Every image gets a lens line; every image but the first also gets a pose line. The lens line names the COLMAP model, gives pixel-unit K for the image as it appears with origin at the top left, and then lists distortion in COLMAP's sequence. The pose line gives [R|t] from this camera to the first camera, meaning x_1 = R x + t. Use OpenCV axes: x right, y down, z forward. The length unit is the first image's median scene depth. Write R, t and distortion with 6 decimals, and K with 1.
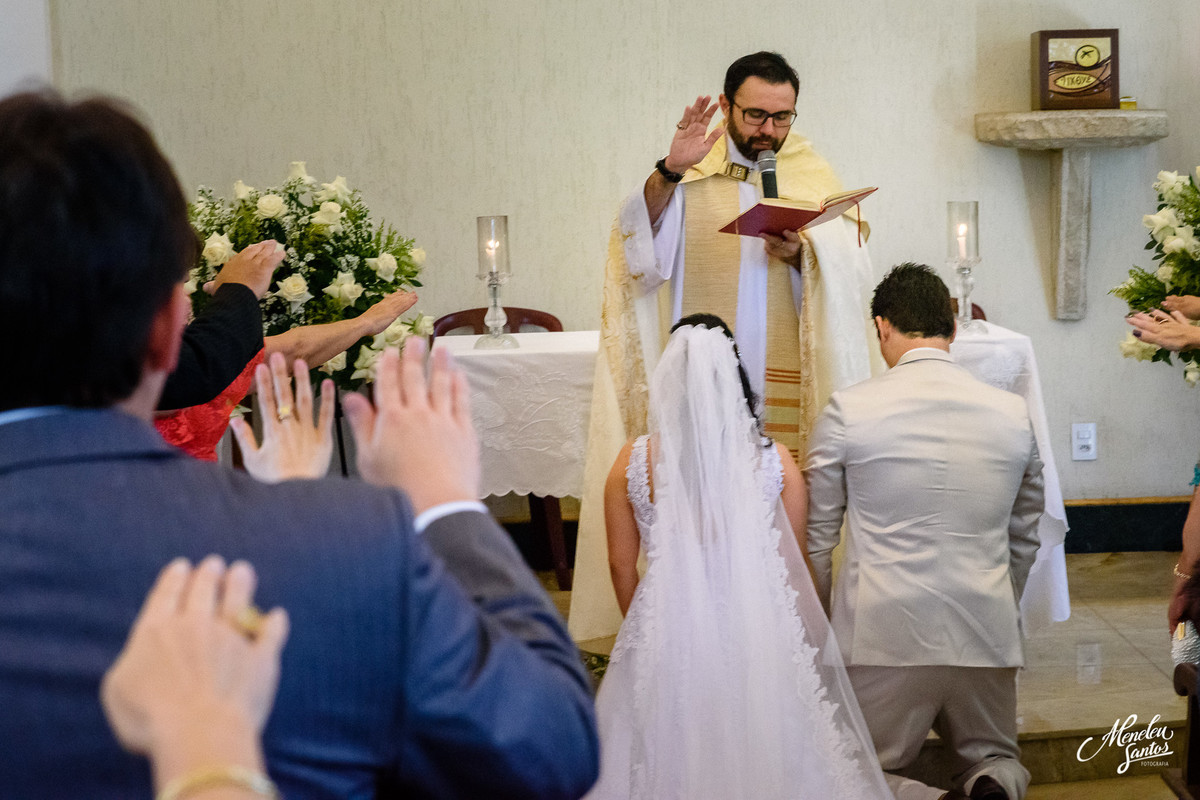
lens RADIAL K [[3008.6, 0, 601.0], [0, 3008.6, 315.1], [0, 0, 1]] dist [0.886955, -12.253140]
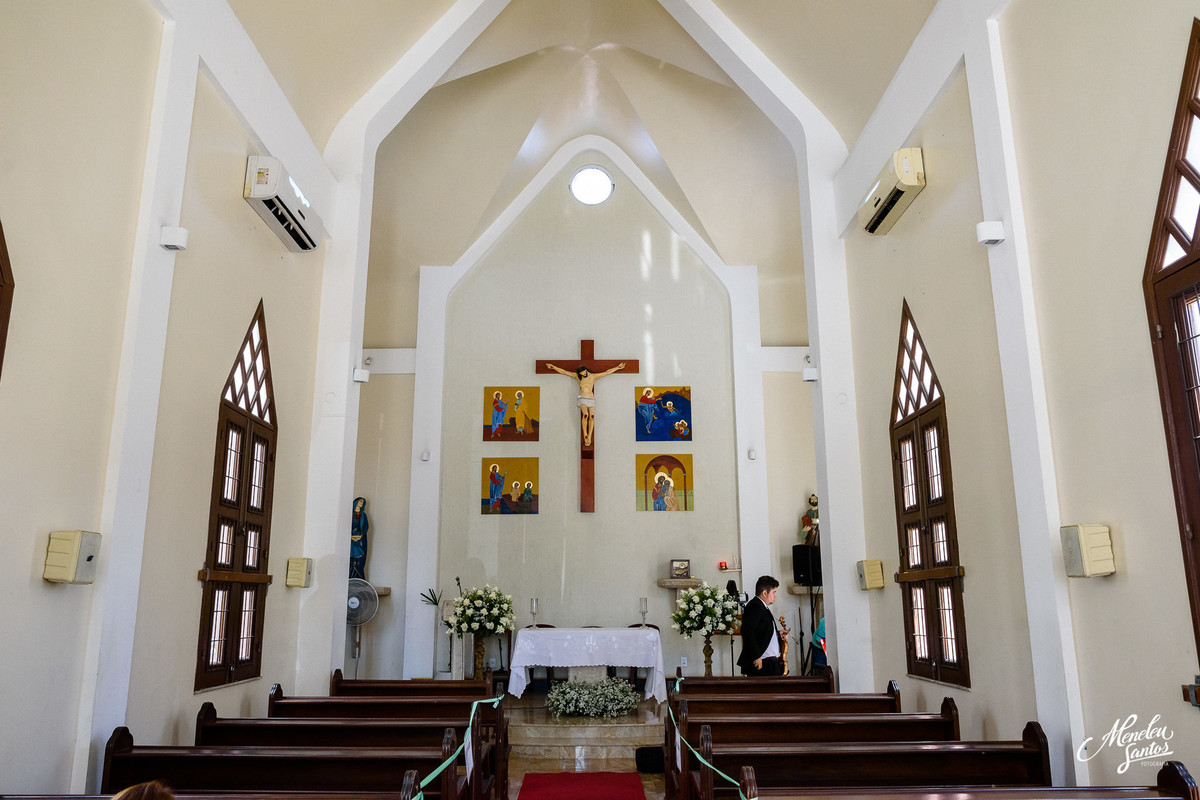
lens RADIAL K [[863.6, 0, 595.0], [0, 863.6, 401.4], [0, 0, 1]] dist [-0.038300, 0.002012]
pose [[0.999643, 0.021432, -0.015923, 0.064920], [-0.024991, 0.960970, -0.275521, 0.034070], [0.009397, 0.275821, 0.961163, -0.254179]]
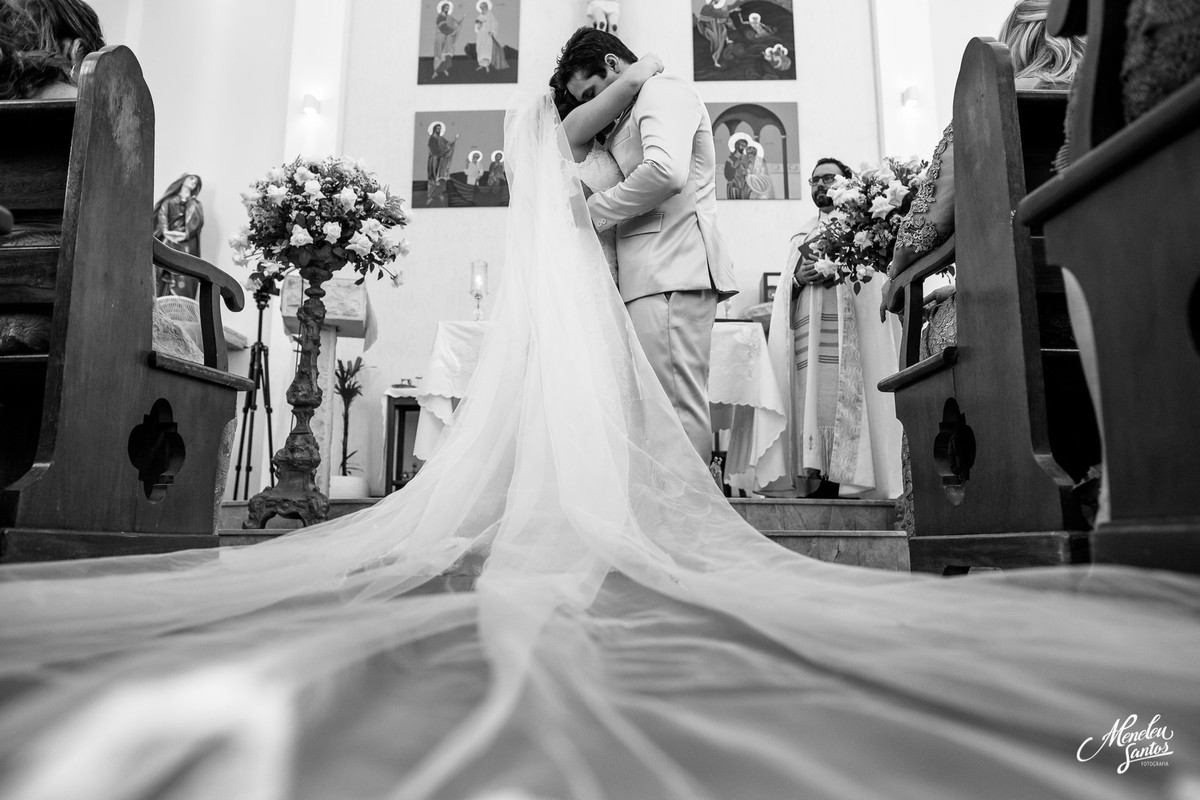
lens RADIAL K [[863.6, 0, 595.0], [0, 863.6, 401.4], [0, 0, 1]] dist [-0.038300, 0.002012]
pose [[0.998517, 0.024092, -0.048817, 0.066902], [-0.034568, 0.973356, -0.226681, 0.176494], [0.042056, 0.228032, 0.972745, 0.501120]]
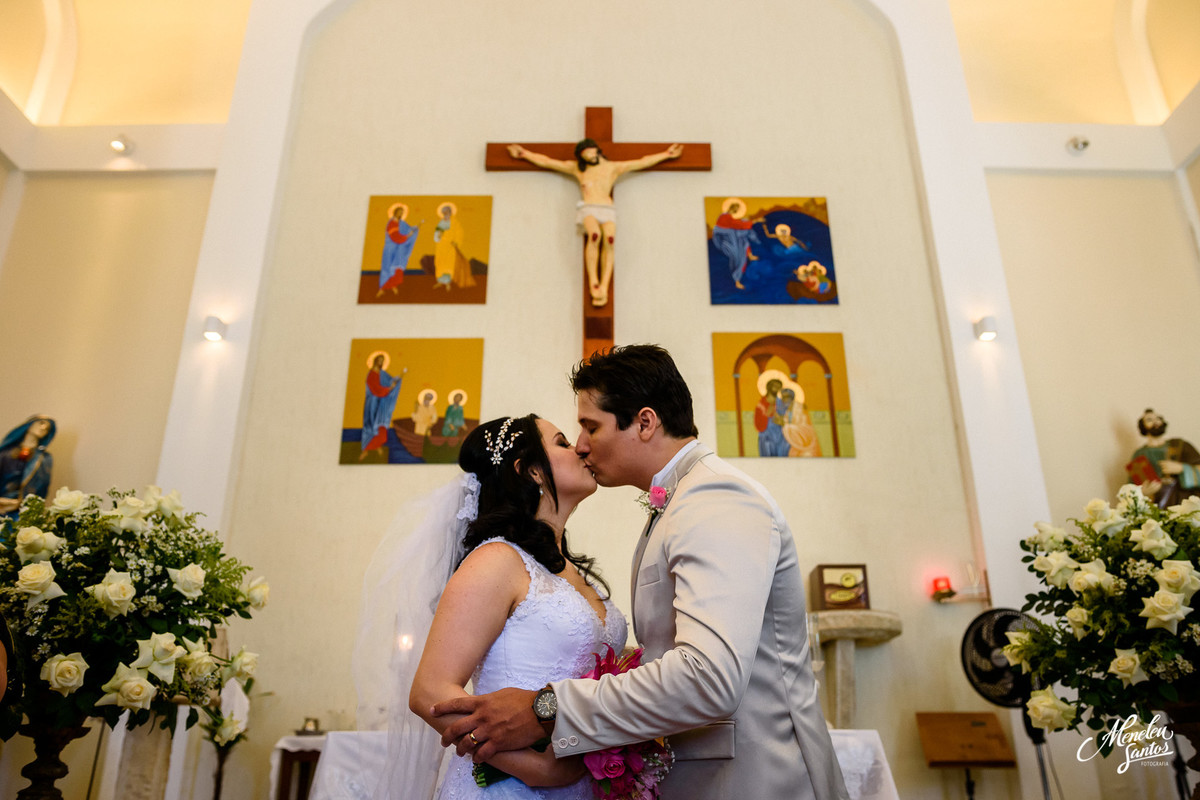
lens RADIAL K [[883.4, 0, 608.6], [0, 883.4, 405.7], [0, 0, 1]] dist [-0.061343, 0.033151]
pose [[0.999719, 0.021819, -0.009293, 0.044003], [-0.023701, 0.905428, -0.423837, 0.037078], [-0.000834, 0.423938, 0.905691, 0.668778]]
